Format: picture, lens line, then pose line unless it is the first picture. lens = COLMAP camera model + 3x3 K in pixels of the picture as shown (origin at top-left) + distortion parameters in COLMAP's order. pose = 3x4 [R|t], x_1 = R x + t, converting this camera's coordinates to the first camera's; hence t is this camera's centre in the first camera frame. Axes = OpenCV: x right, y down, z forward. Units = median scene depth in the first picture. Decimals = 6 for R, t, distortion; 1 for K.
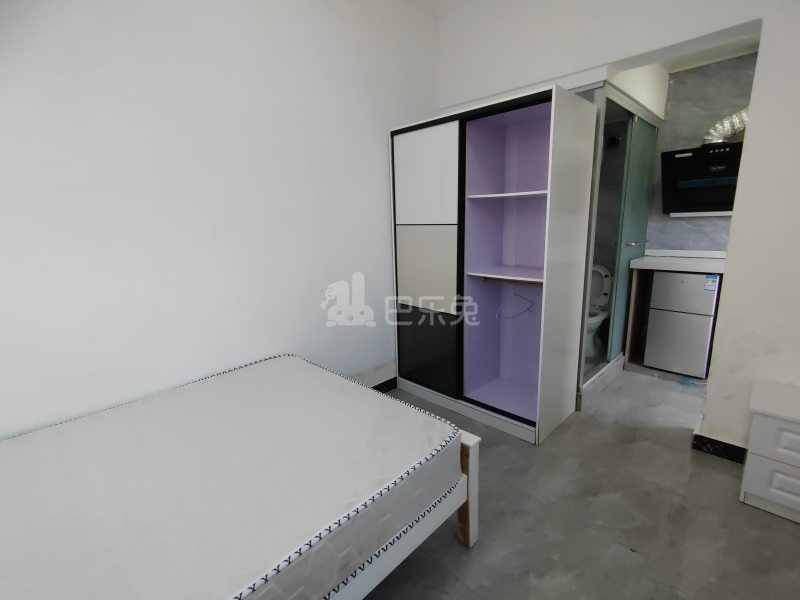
lens RADIAL K [[377.8, 0, 400.0], [0, 377.8, 300.0], [0, 0, 1]] dist [0.017657, -0.001118]
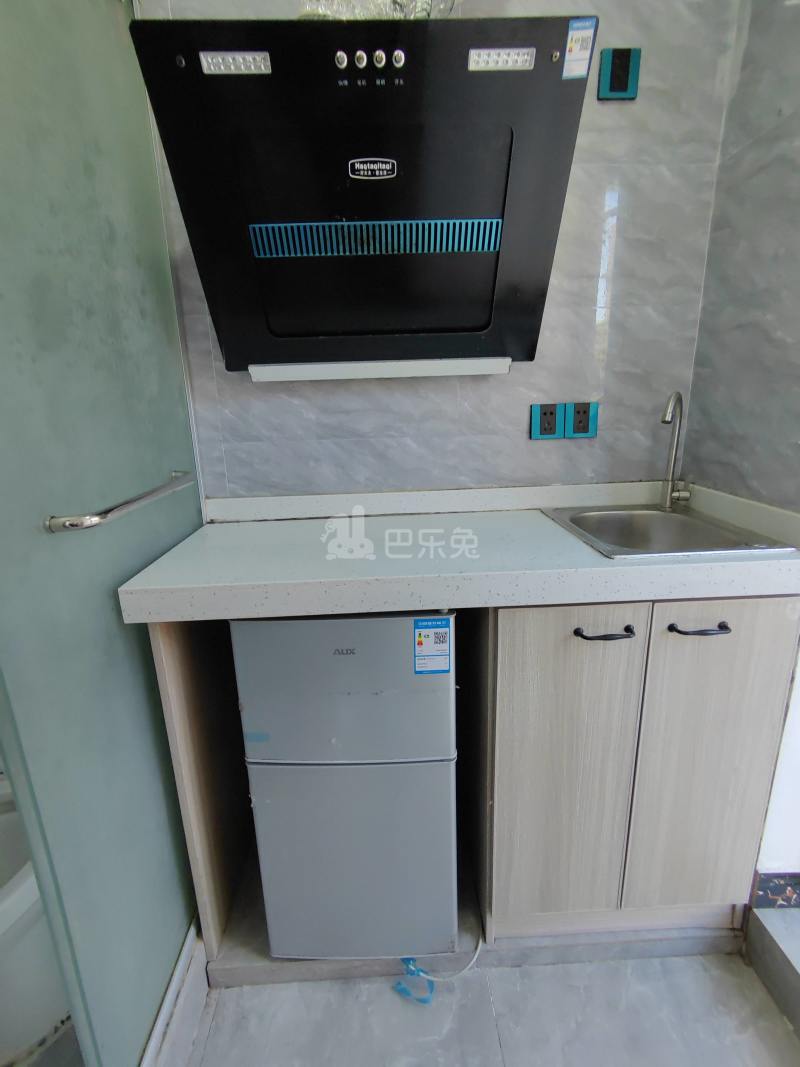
lens RADIAL K [[503.9, 0, 400.0], [0, 503.9, 533.5], [0, 0, 1]] dist [0.017657, -0.001118]
pose [[0.672317, -0.193675, 0.714479, 0.515451], [0.161061, 0.980318, 0.114180, -0.139495], [-0.722530, 0.038309, 0.690278, 0.699376]]
